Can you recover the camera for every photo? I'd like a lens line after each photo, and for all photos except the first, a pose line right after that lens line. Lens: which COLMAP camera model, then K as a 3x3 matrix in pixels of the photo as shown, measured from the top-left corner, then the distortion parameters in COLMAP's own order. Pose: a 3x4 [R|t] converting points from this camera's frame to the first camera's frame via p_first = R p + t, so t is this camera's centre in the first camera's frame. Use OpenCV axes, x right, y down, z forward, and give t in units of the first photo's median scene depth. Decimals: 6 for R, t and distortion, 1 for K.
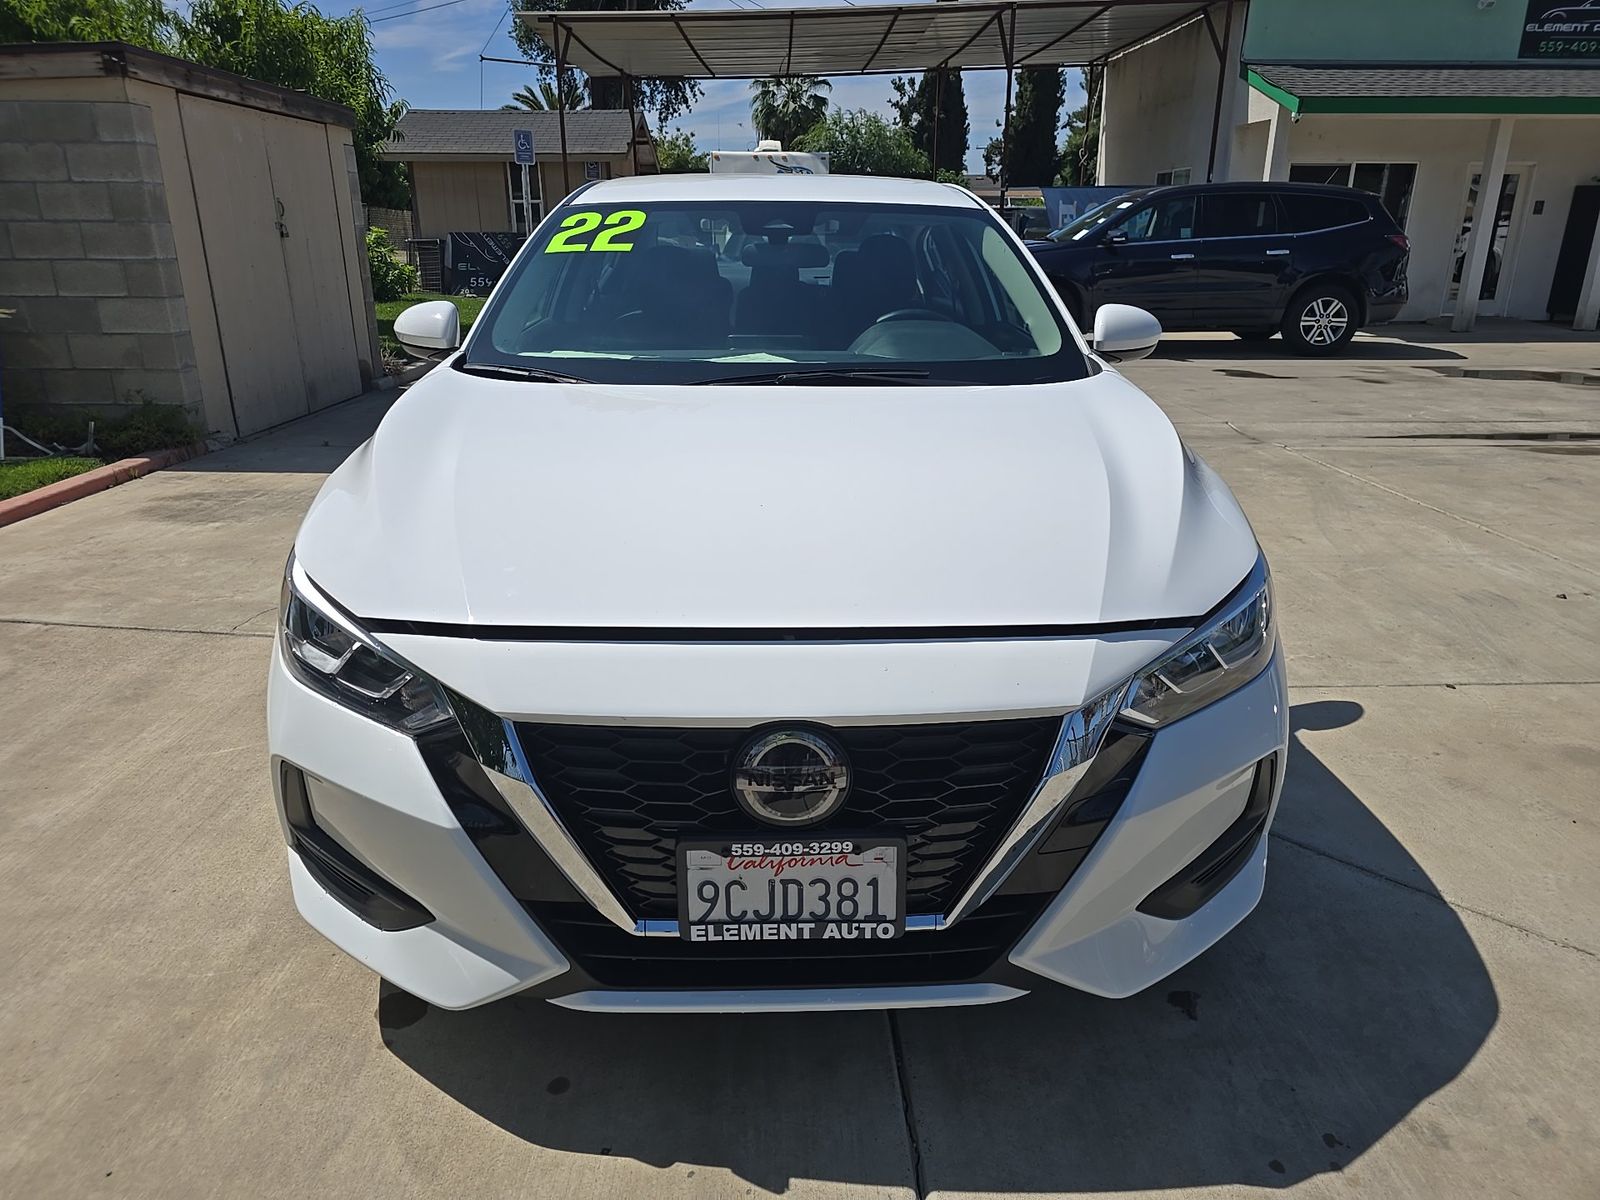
lens RADIAL K [[1065.7, 0, 802.0], [0, 1065.7, 610.7], [0, 0, 1]] dist [0.005920, -0.001207]
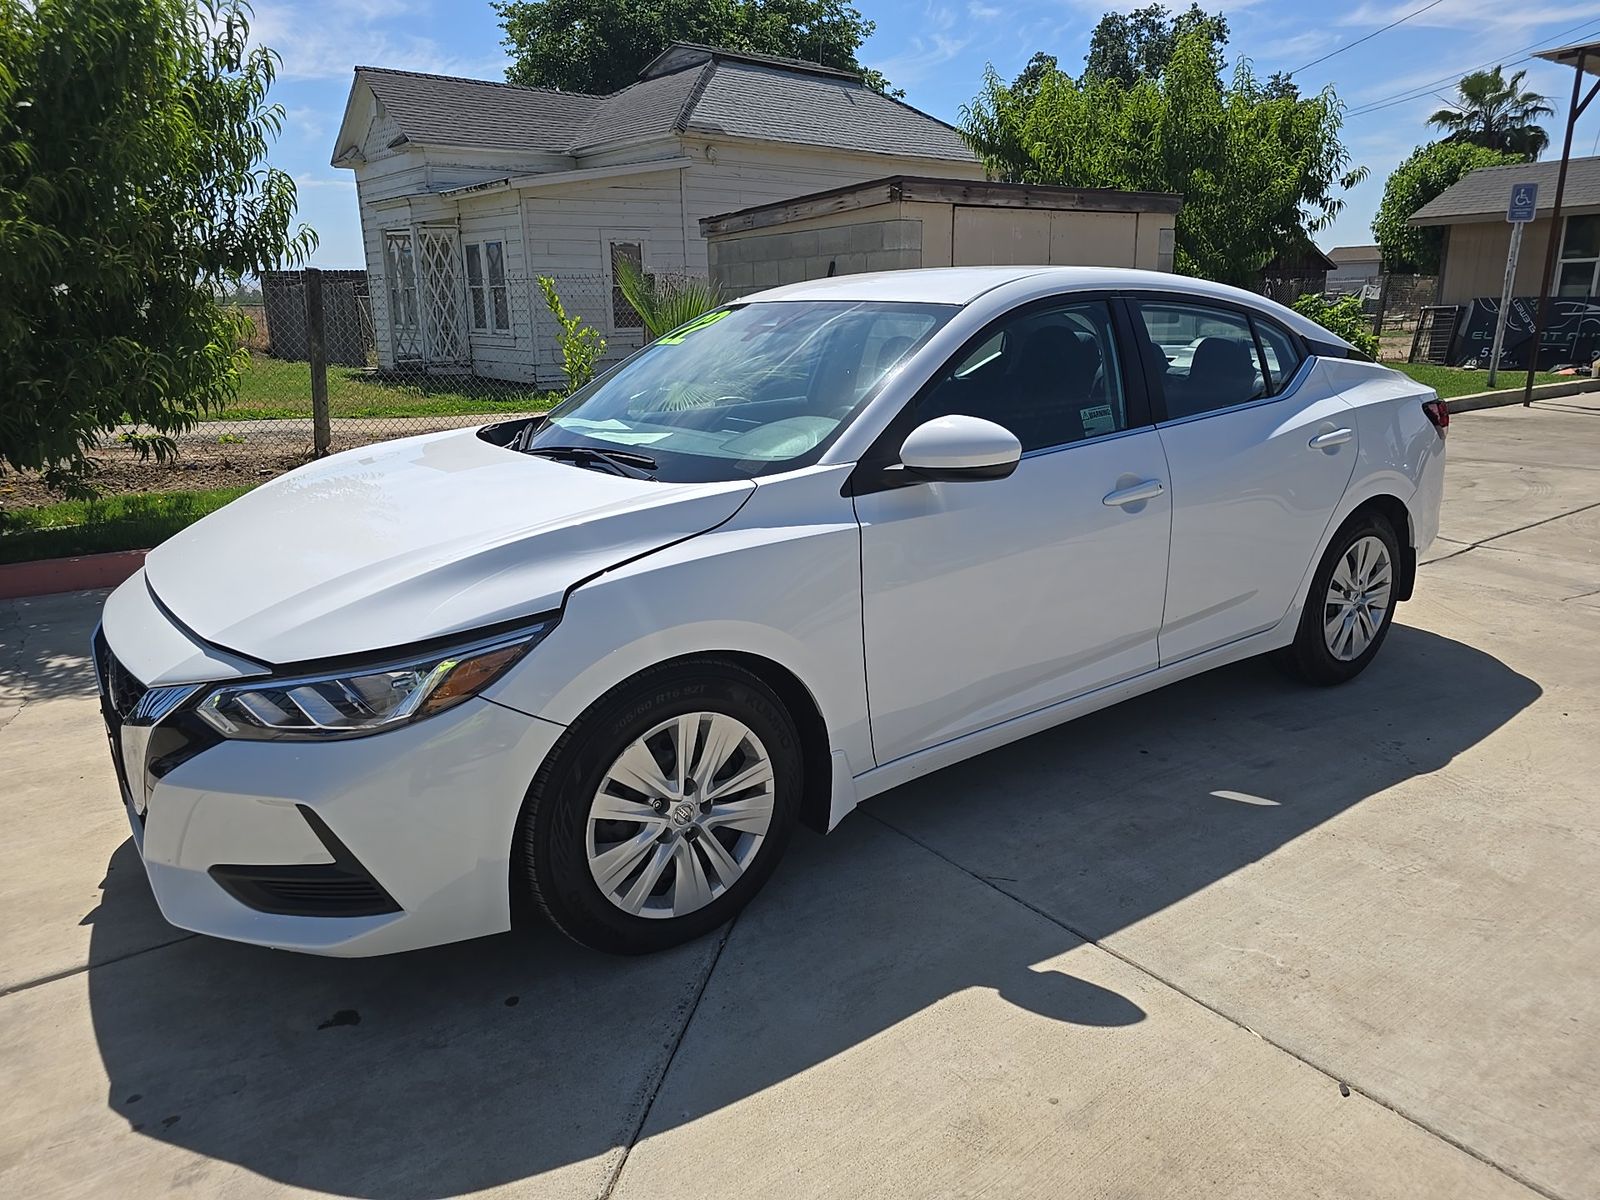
lens RADIAL K [[1065.7, 0, 800.0], [0, 1065.7, 592.9], [0, 0, 1]] dist [0.005920, -0.001207]
pose [[0.572226, 0.201088, -0.795061, 0.437466], [-0.256444, 0.964730, 0.059432, -0.077988], [0.778970, 0.169880, 0.603611, 0.188820]]
